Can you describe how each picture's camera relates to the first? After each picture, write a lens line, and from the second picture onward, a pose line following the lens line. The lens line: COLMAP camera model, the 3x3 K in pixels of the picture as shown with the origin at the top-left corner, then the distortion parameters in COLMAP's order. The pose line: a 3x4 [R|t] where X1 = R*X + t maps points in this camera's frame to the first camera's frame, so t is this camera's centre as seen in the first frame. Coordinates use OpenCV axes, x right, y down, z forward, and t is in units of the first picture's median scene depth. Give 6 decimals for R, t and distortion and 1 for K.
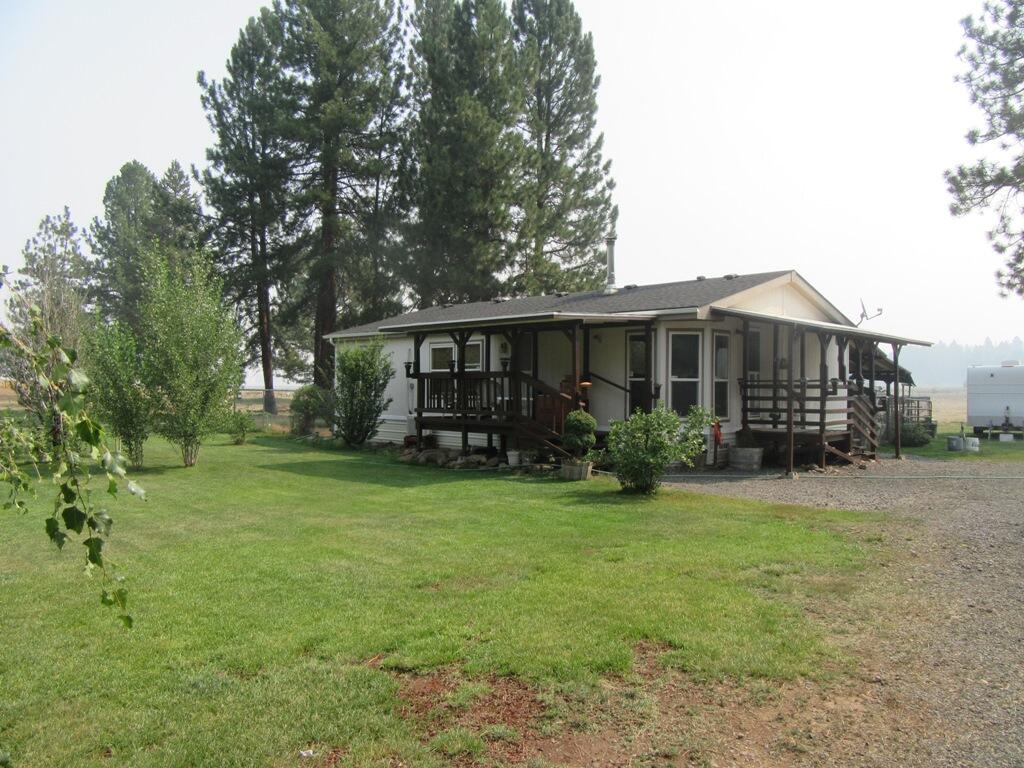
lens RADIAL K [[761.9, 0, 514.0], [0, 761.9, 383.2], [0, 0, 1]] dist [0.000172, -0.002814]
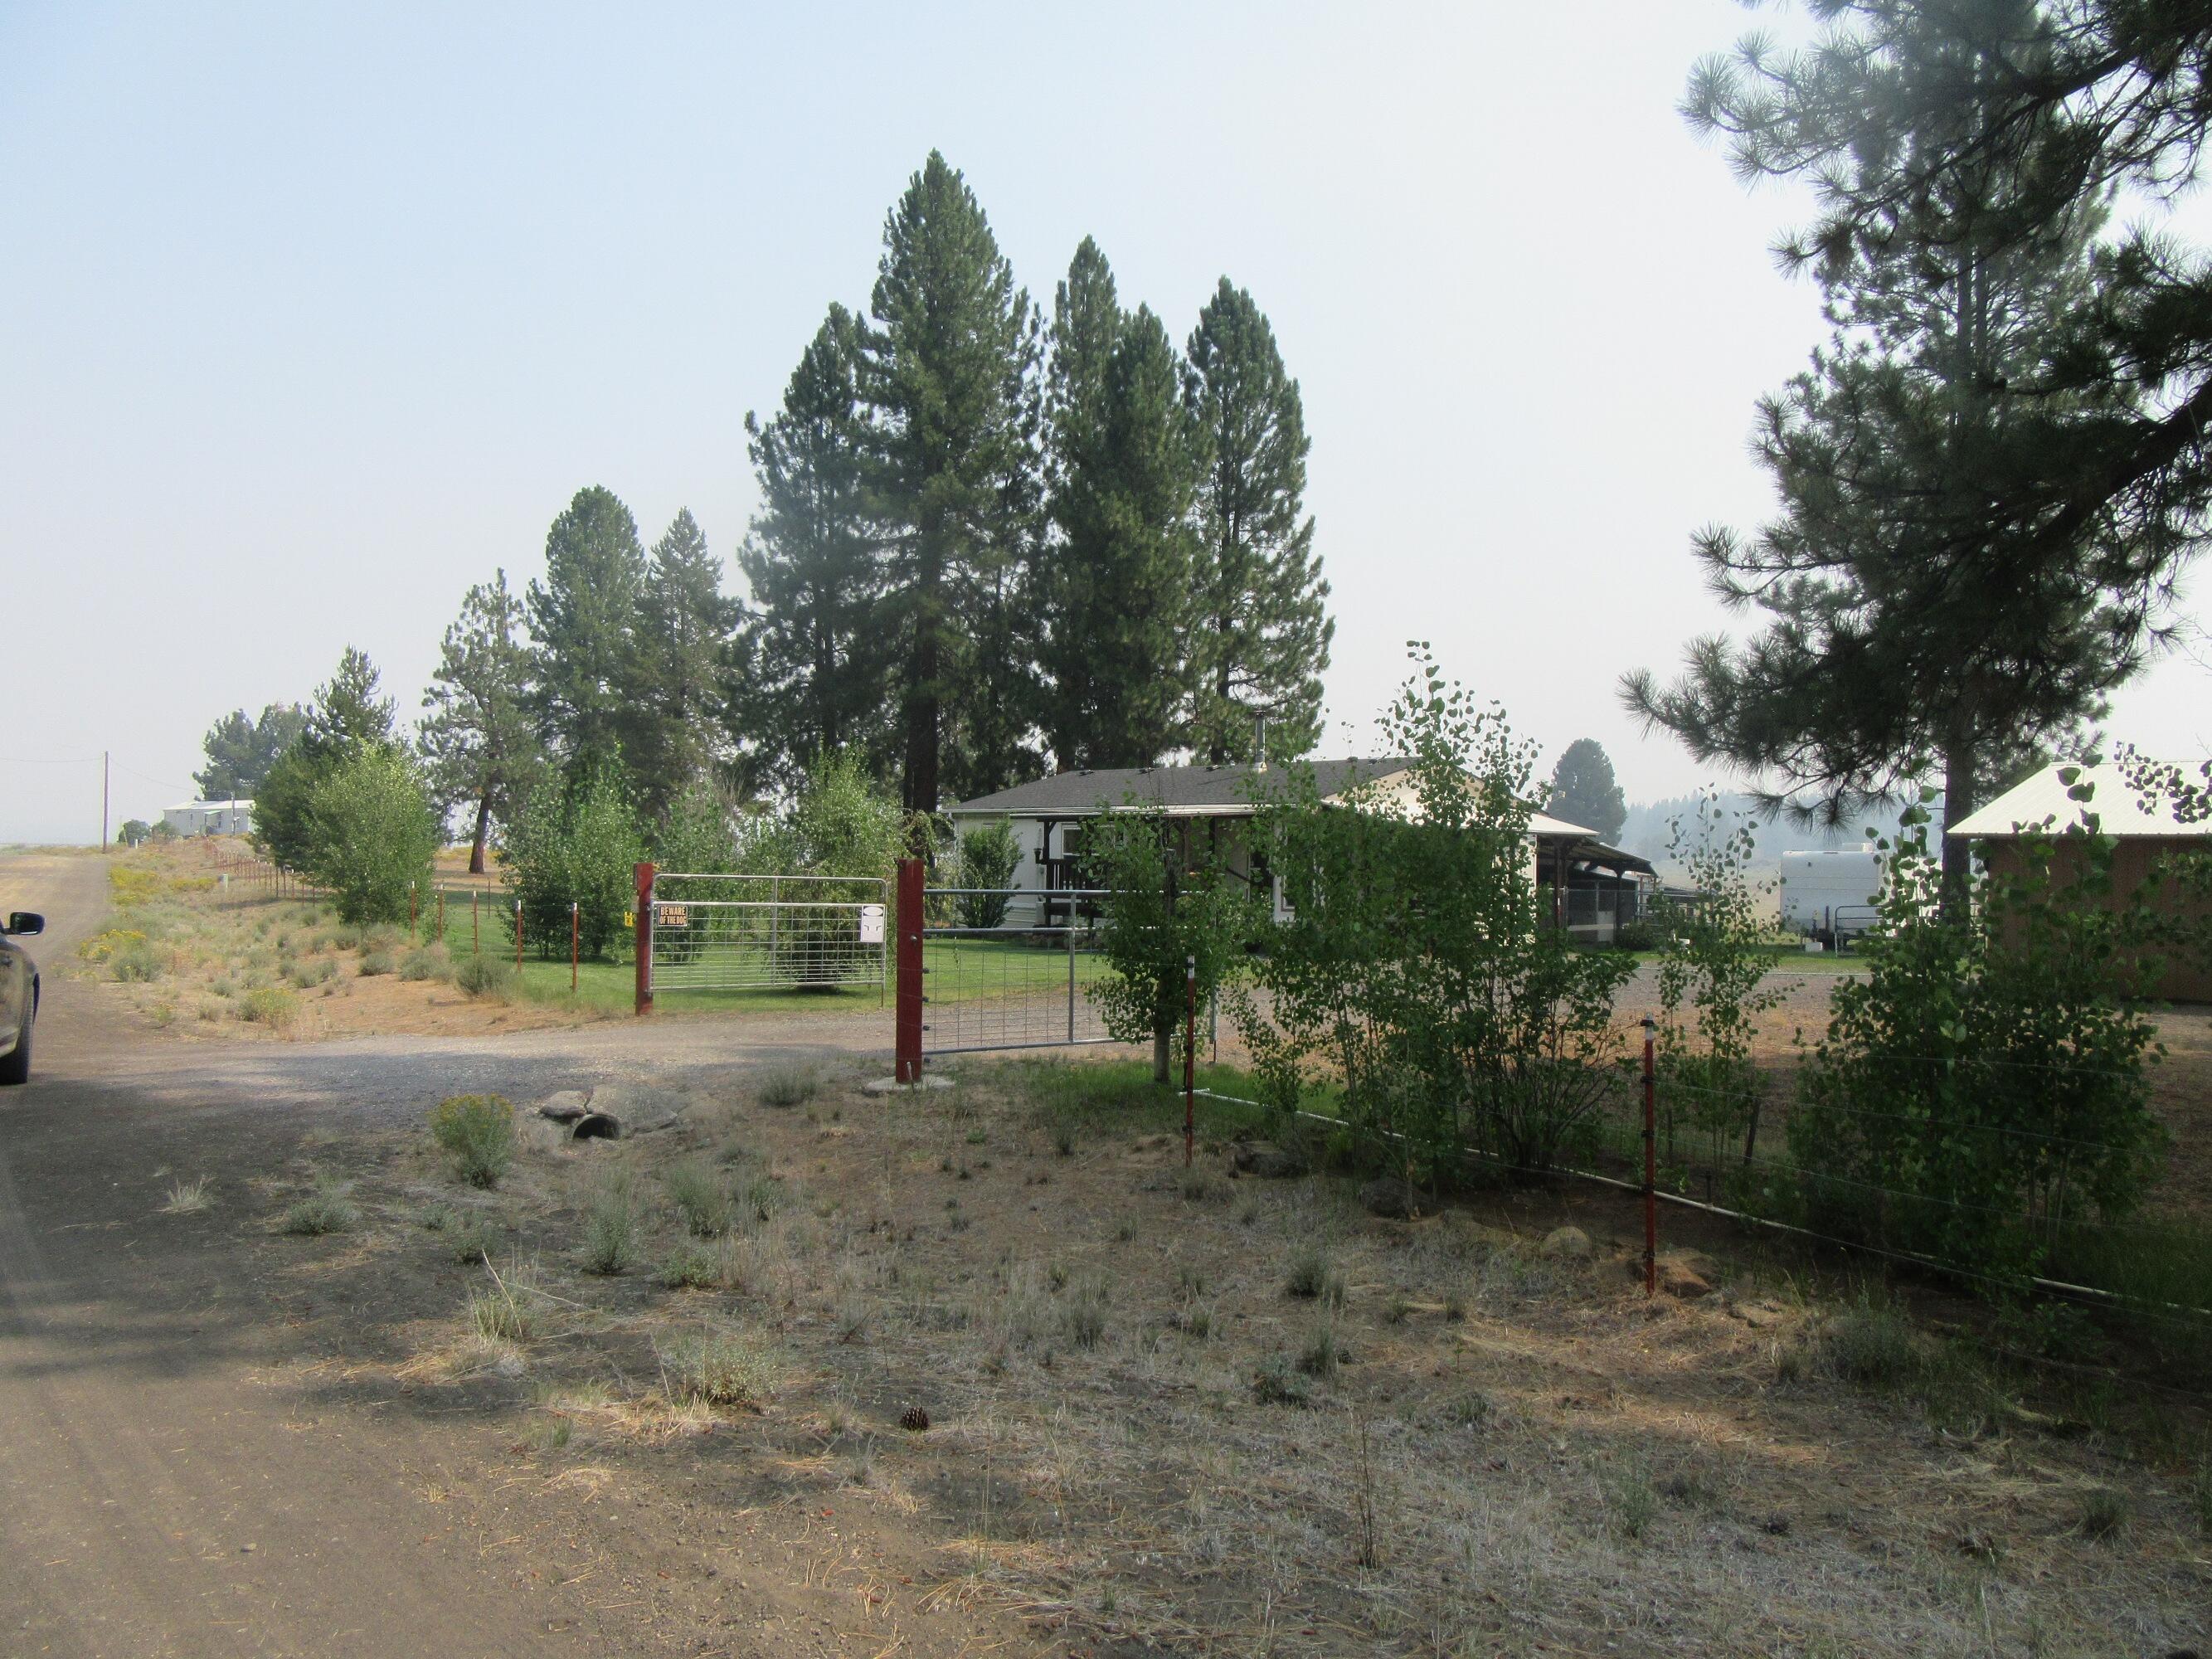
lens RADIAL K [[1646.0, 0, 1110.3], [0, 1646.0, 827.8], [0, 0, 1]] dist [0.000172, -0.002814]
pose [[0.995304, 0.011078, -0.096159, 0.067314], [-0.012621, 0.999801, -0.015455, -0.008957], [0.095969, 0.016596, 0.995246, -0.470978]]
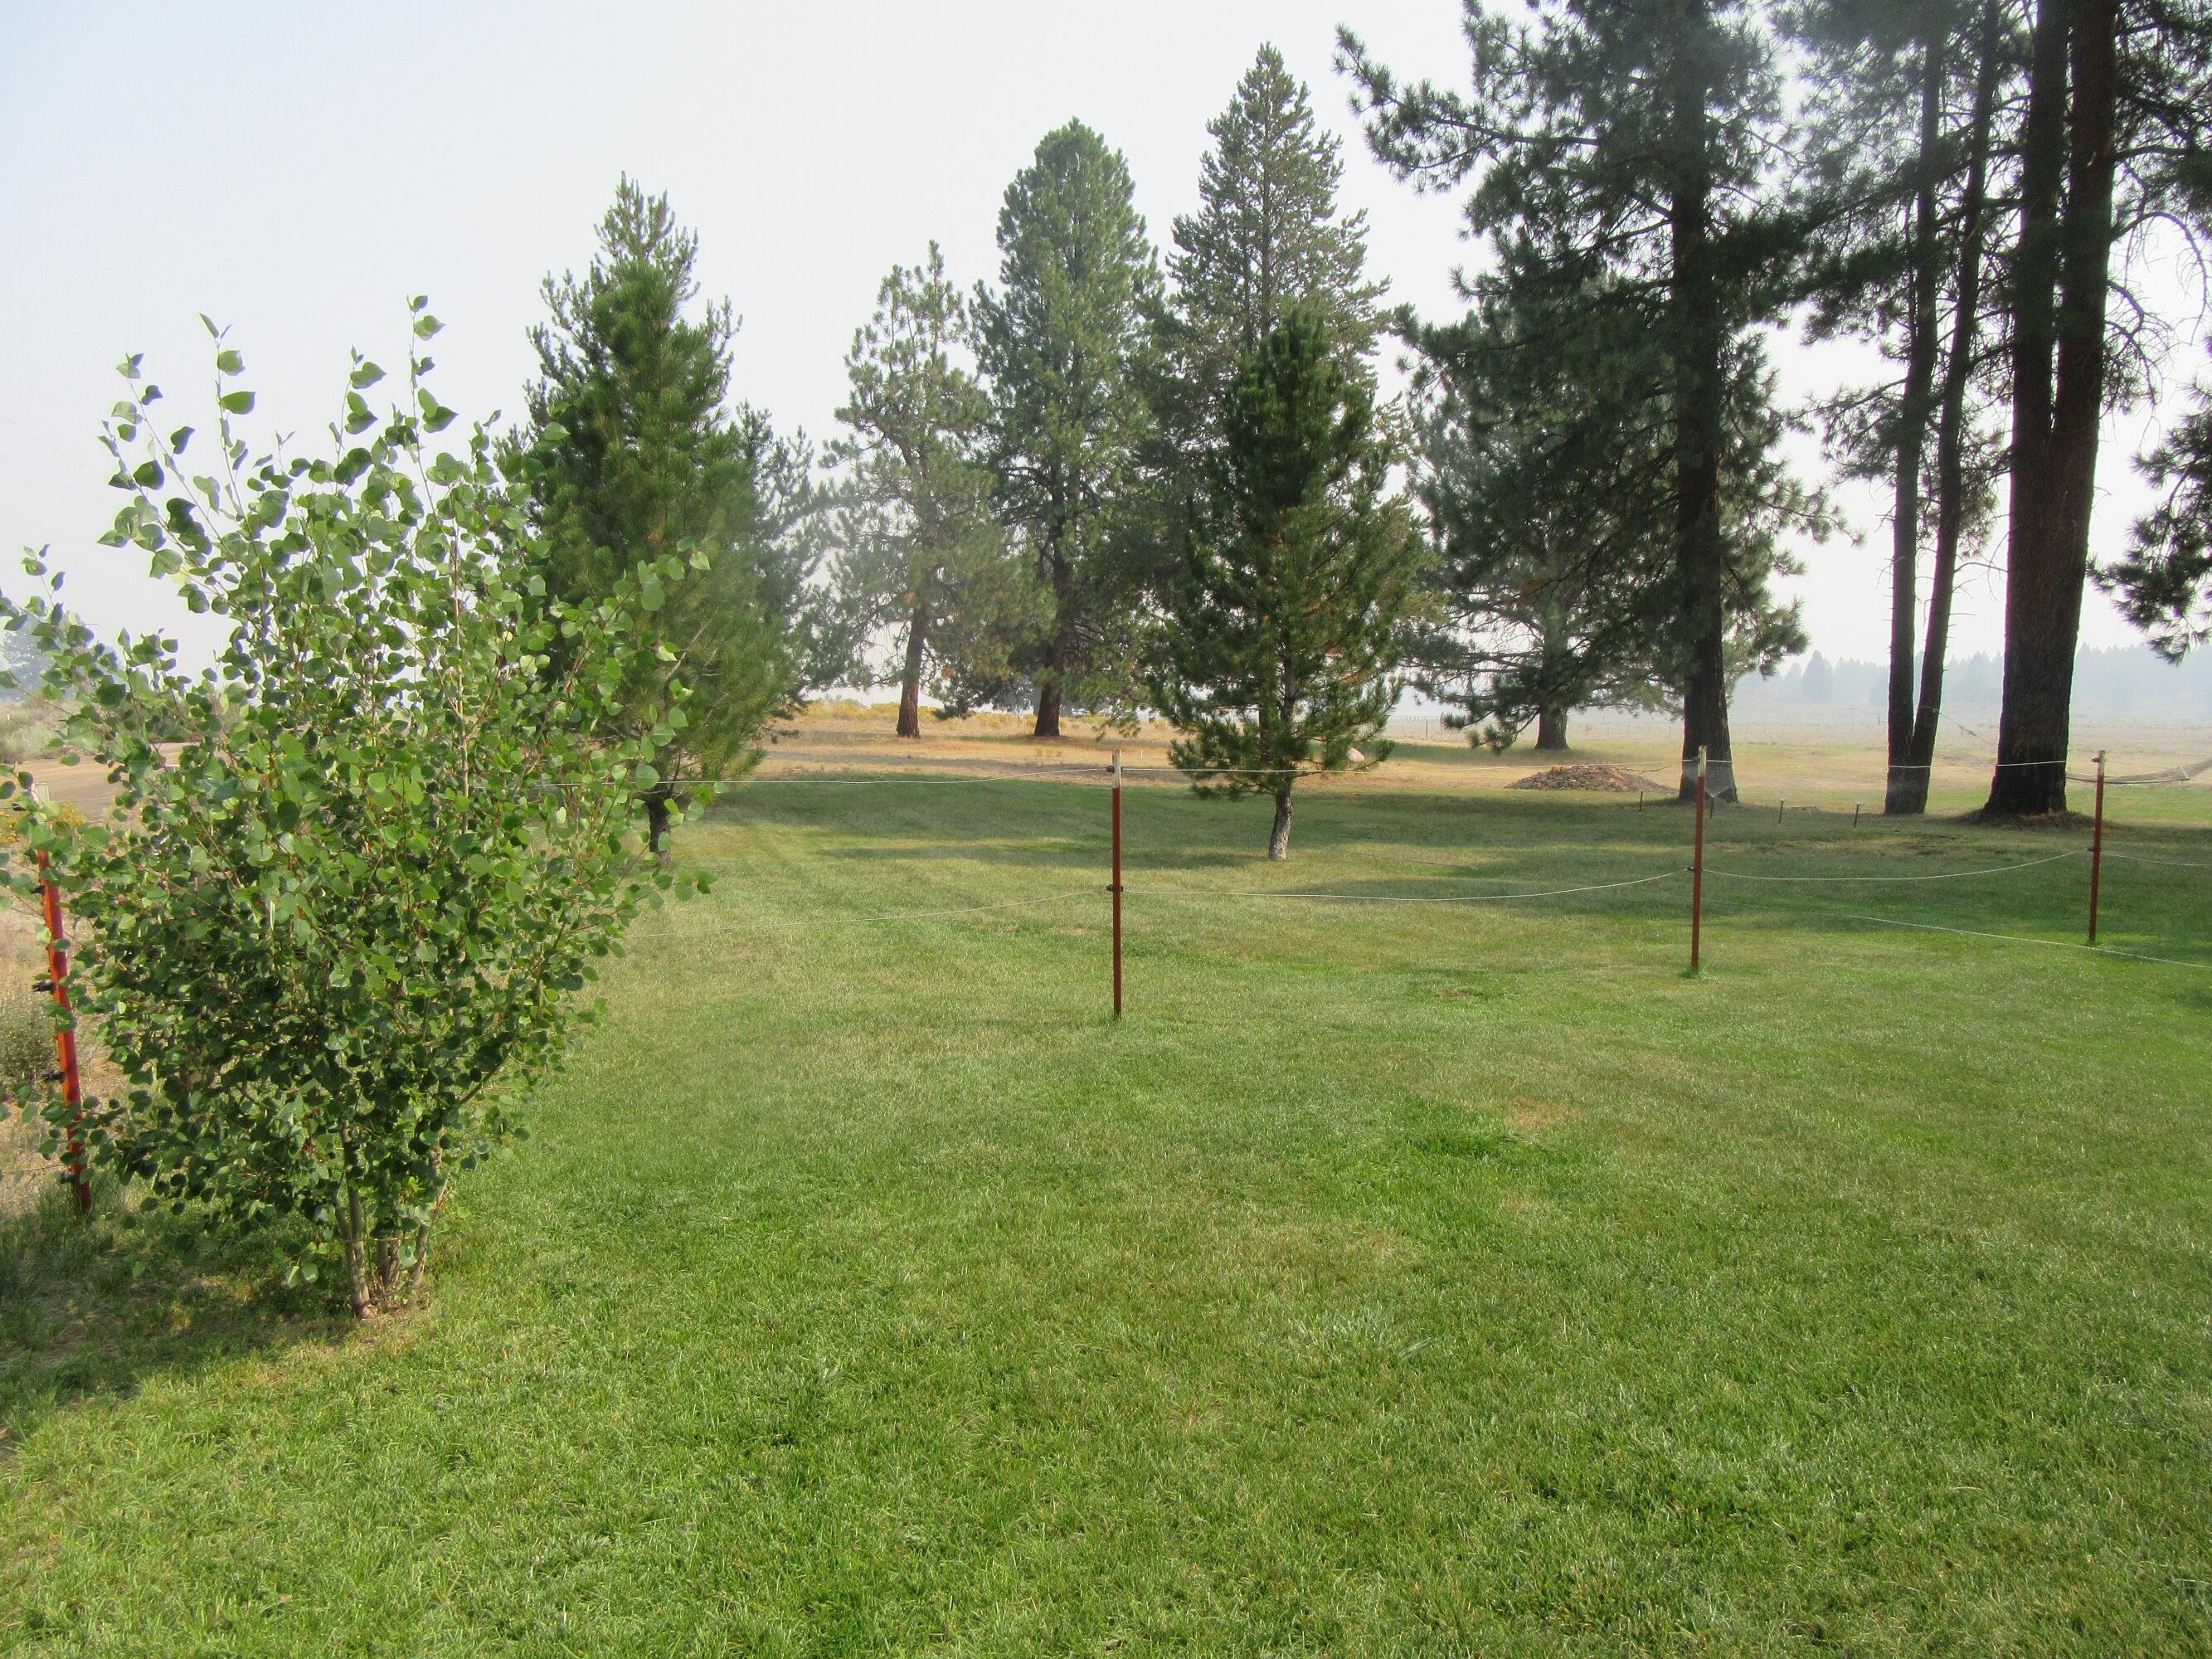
lens RADIAL K [[1646.0, 0, 1110.3], [0, 1646.0, 827.8], [0, 0, 1]] dist [0.000172, -0.002814]
pose [[0.945651, 0.025497, -0.324182, -0.363963], [-0.002779, 0.997518, 0.070350, 0.006575], [0.325172, -0.065626, 0.943375, 0.360157]]
